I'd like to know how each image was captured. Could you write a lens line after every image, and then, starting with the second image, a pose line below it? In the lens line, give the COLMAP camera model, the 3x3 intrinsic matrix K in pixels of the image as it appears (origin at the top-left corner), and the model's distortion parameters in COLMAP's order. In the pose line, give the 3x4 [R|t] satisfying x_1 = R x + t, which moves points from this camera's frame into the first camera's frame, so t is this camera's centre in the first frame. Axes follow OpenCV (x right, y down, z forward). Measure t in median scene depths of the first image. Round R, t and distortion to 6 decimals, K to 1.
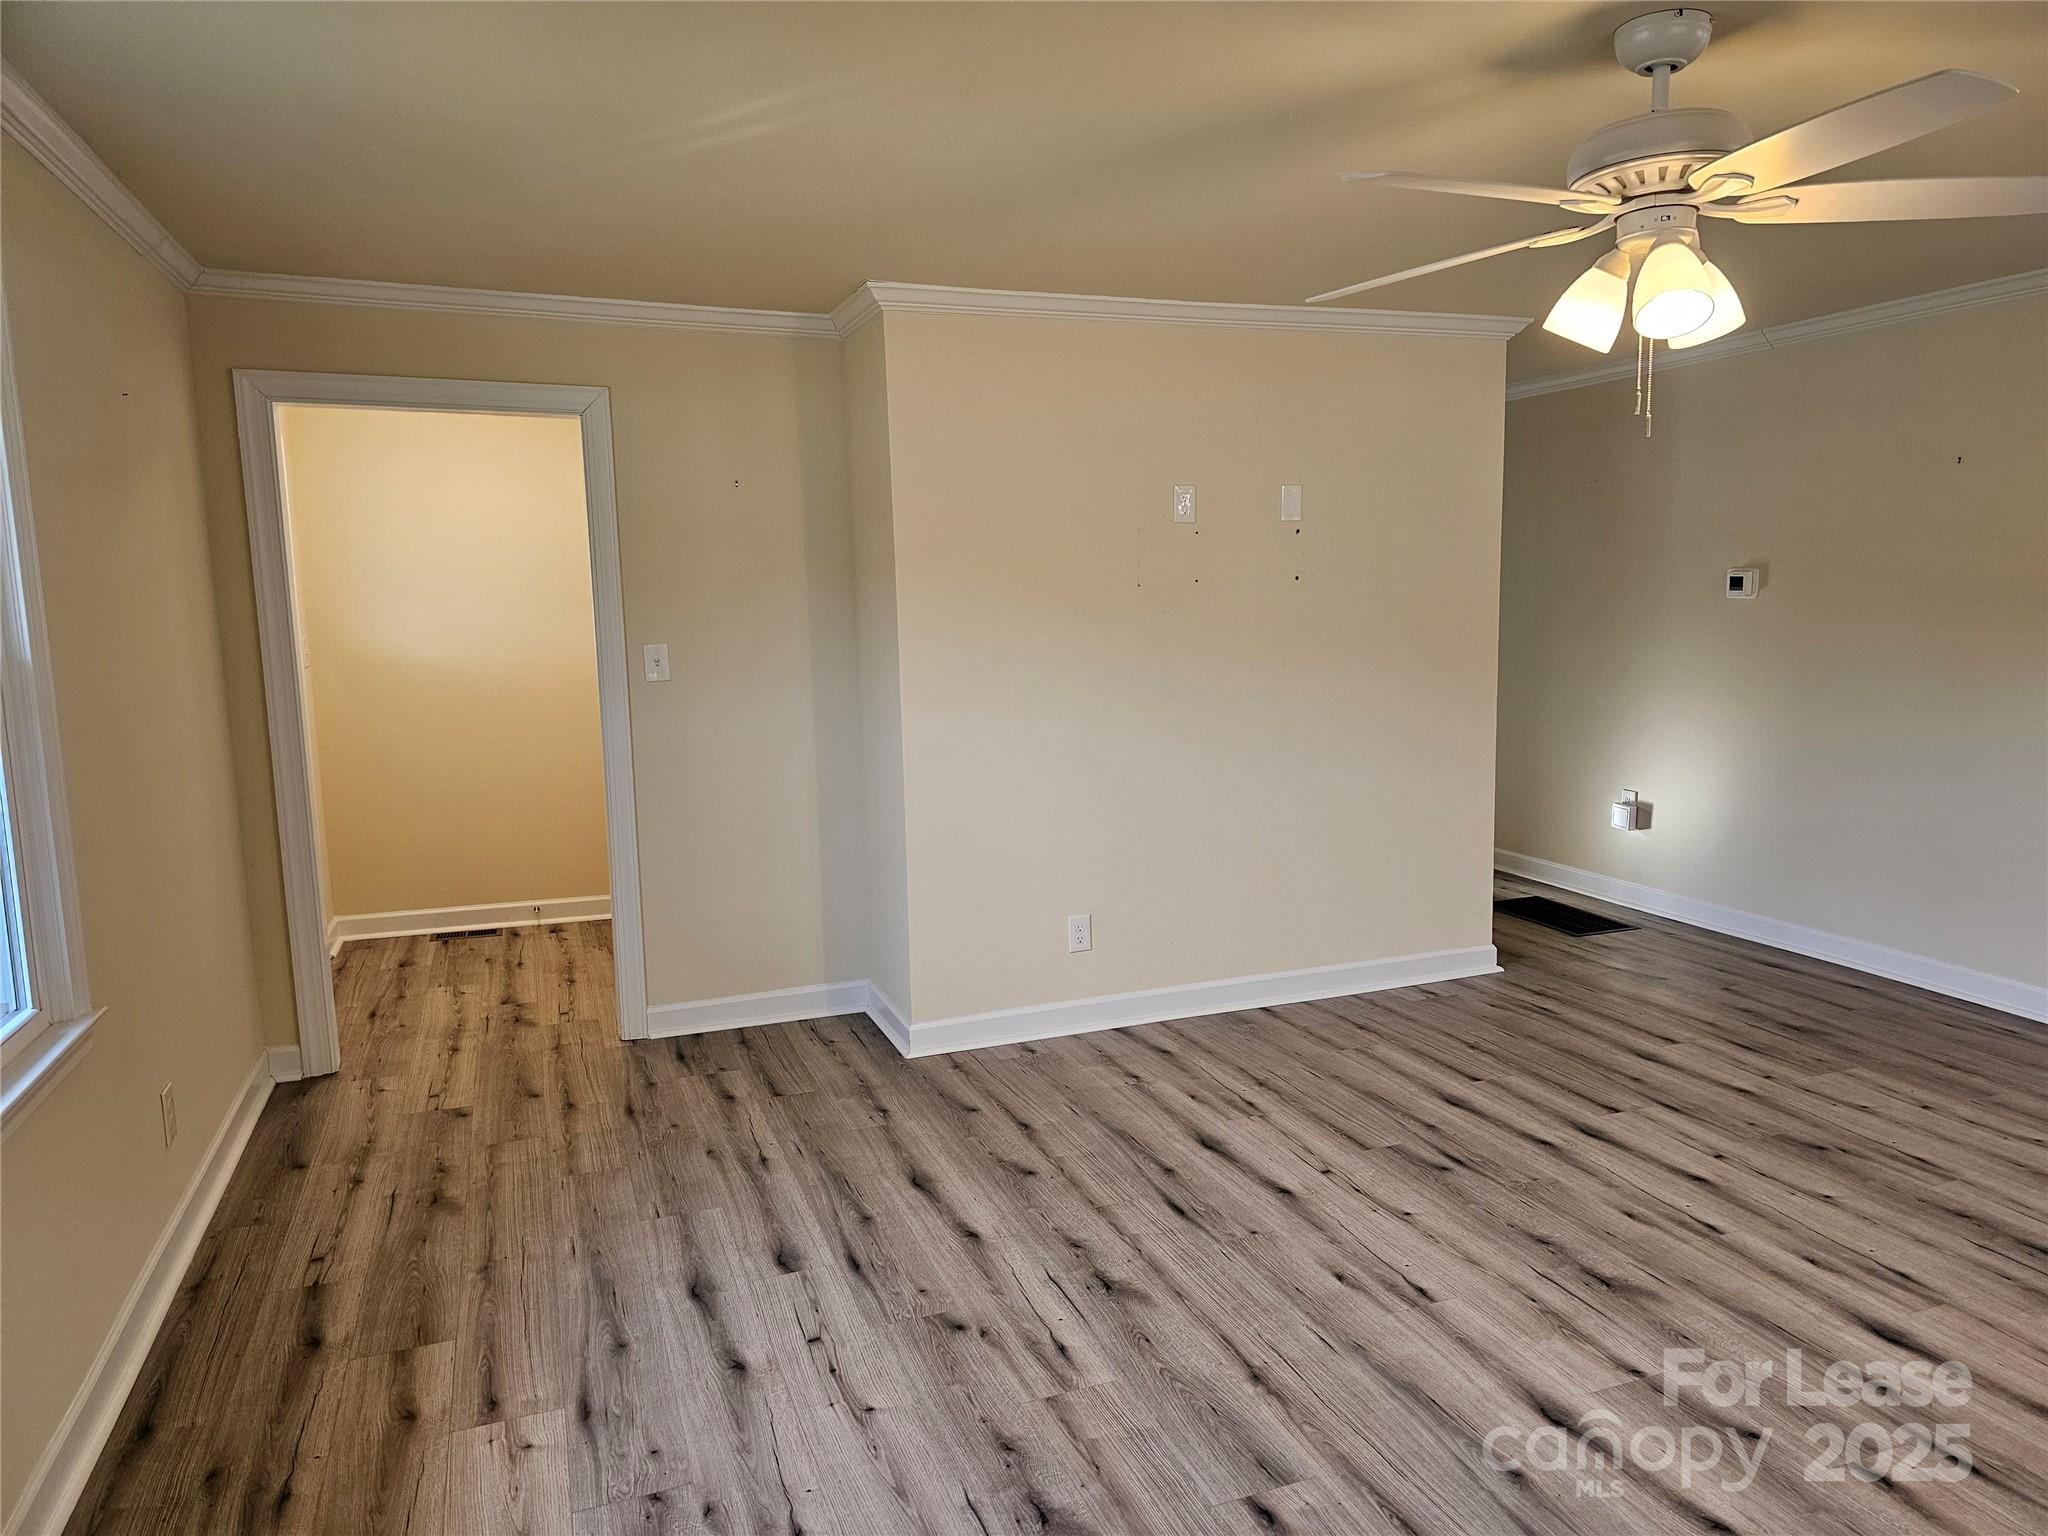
lens RADIAL K [[1368.4, 0, 1051.3], [0, 1368.4, 775.0], [0, 0, 1]] dist [0.060971, -0.052802]
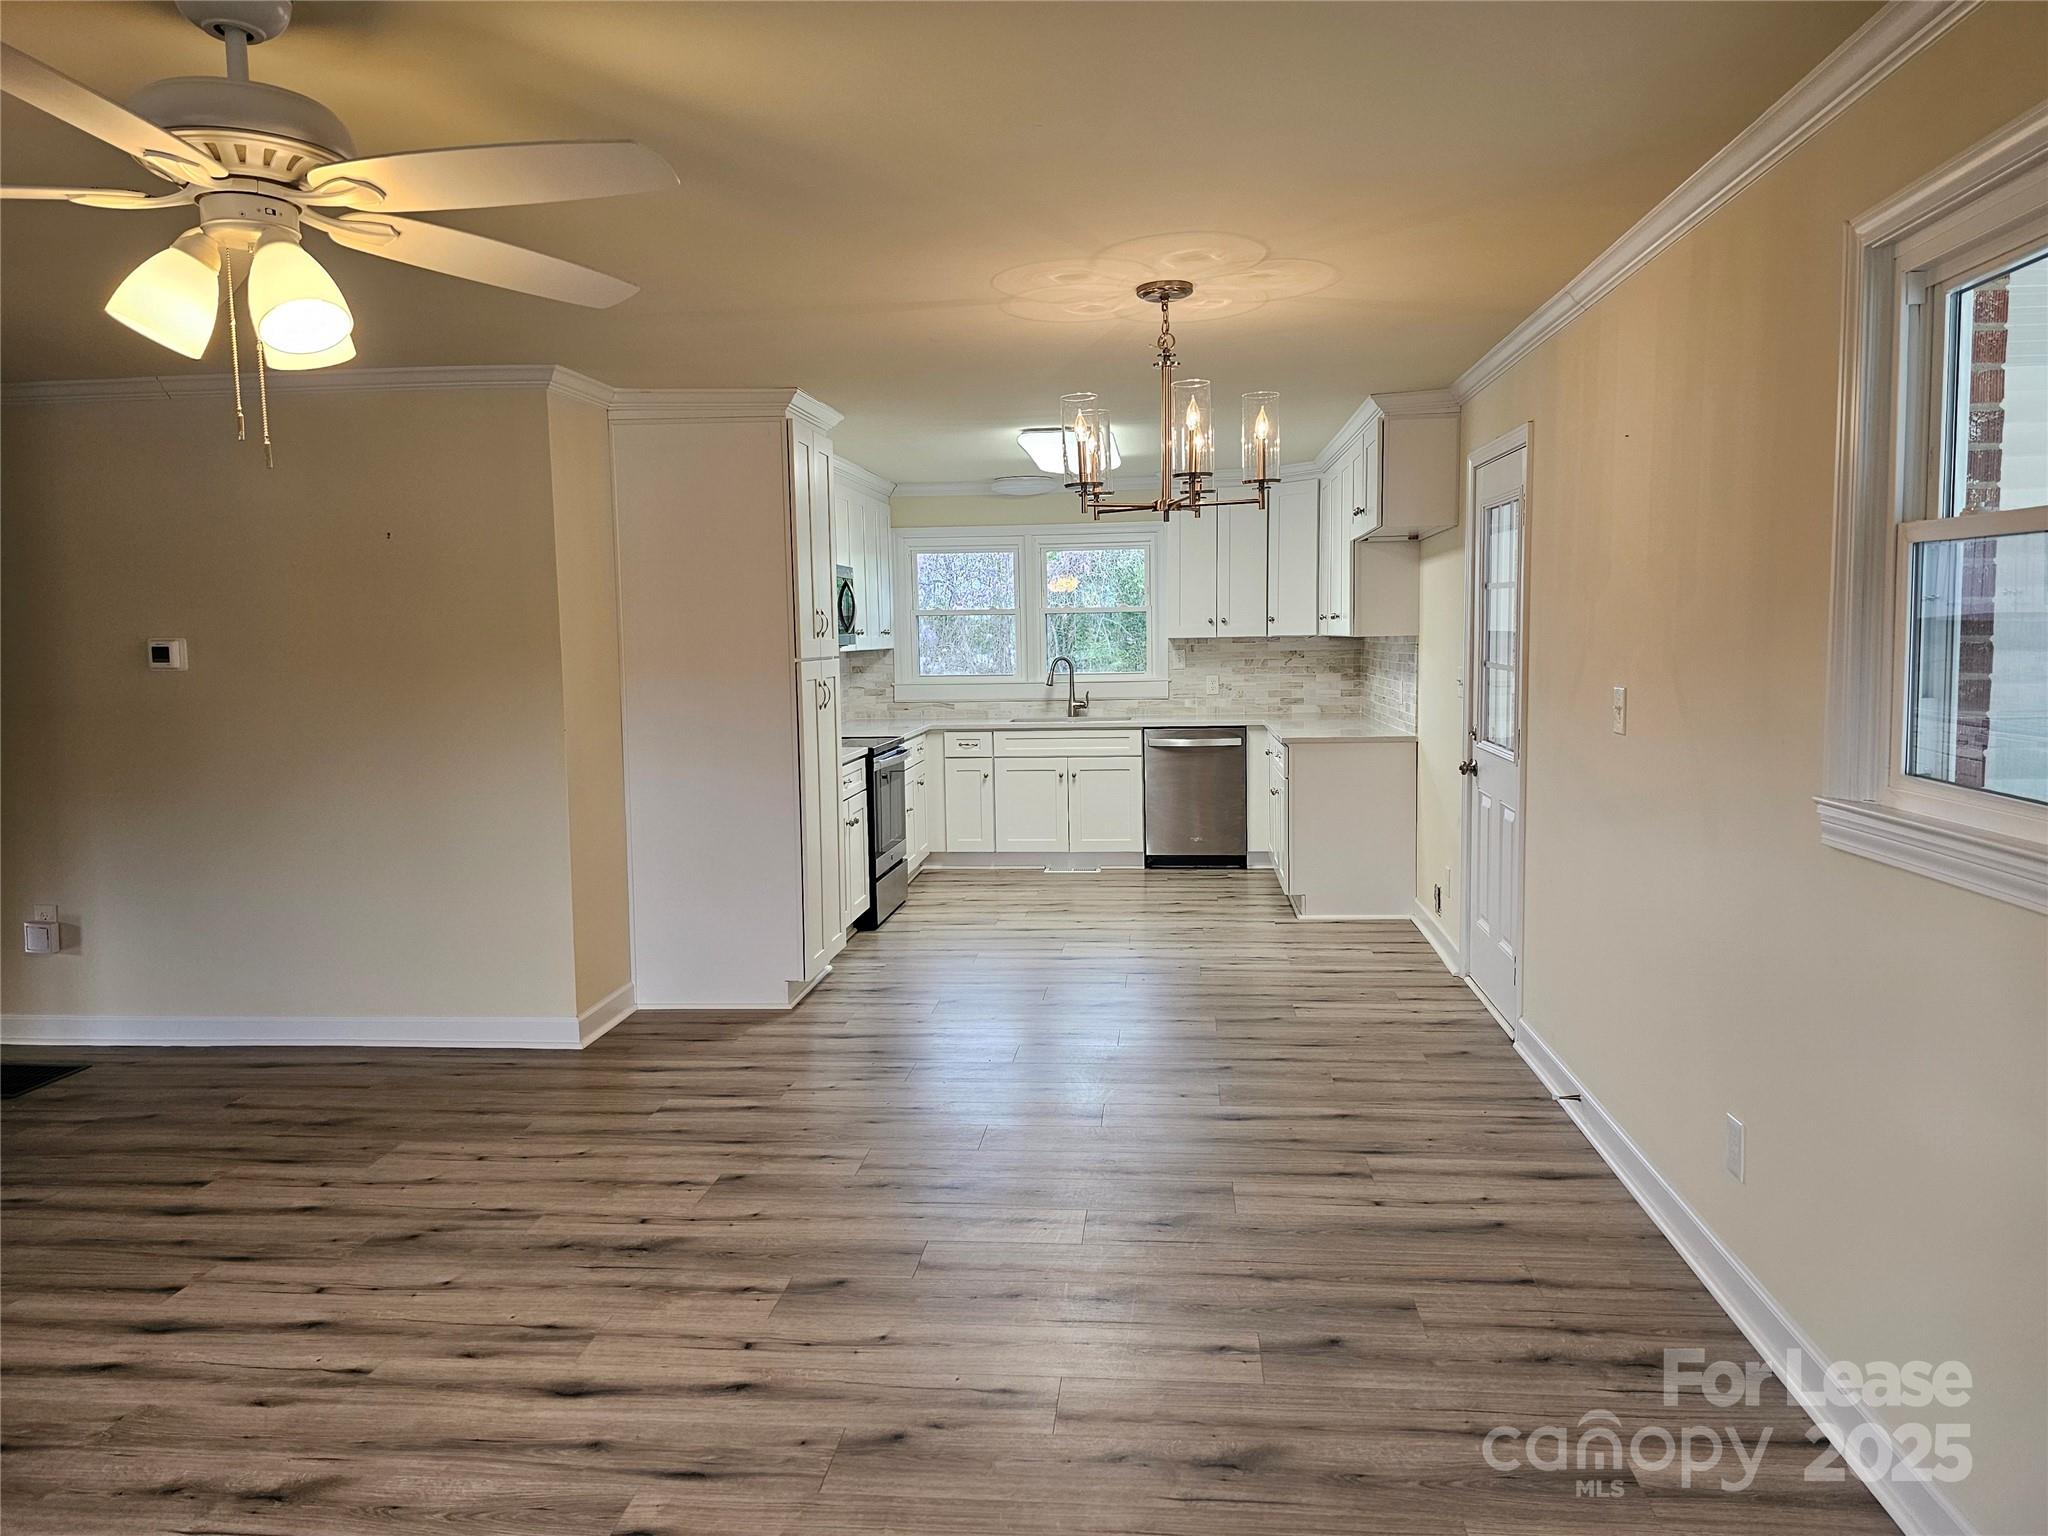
lens RADIAL K [[1368.4, 0, 1035.6], [0, 1368.4, 757.4], [0, 0, 1]] dist [0.060971, -0.052802]
pose [[0.454173, -0.070405, 0.888127, -0.091807], [0.132499, 0.991124, 0.010812, -0.014225], [-0.881005, 0.112766, 0.459471, 0.179118]]
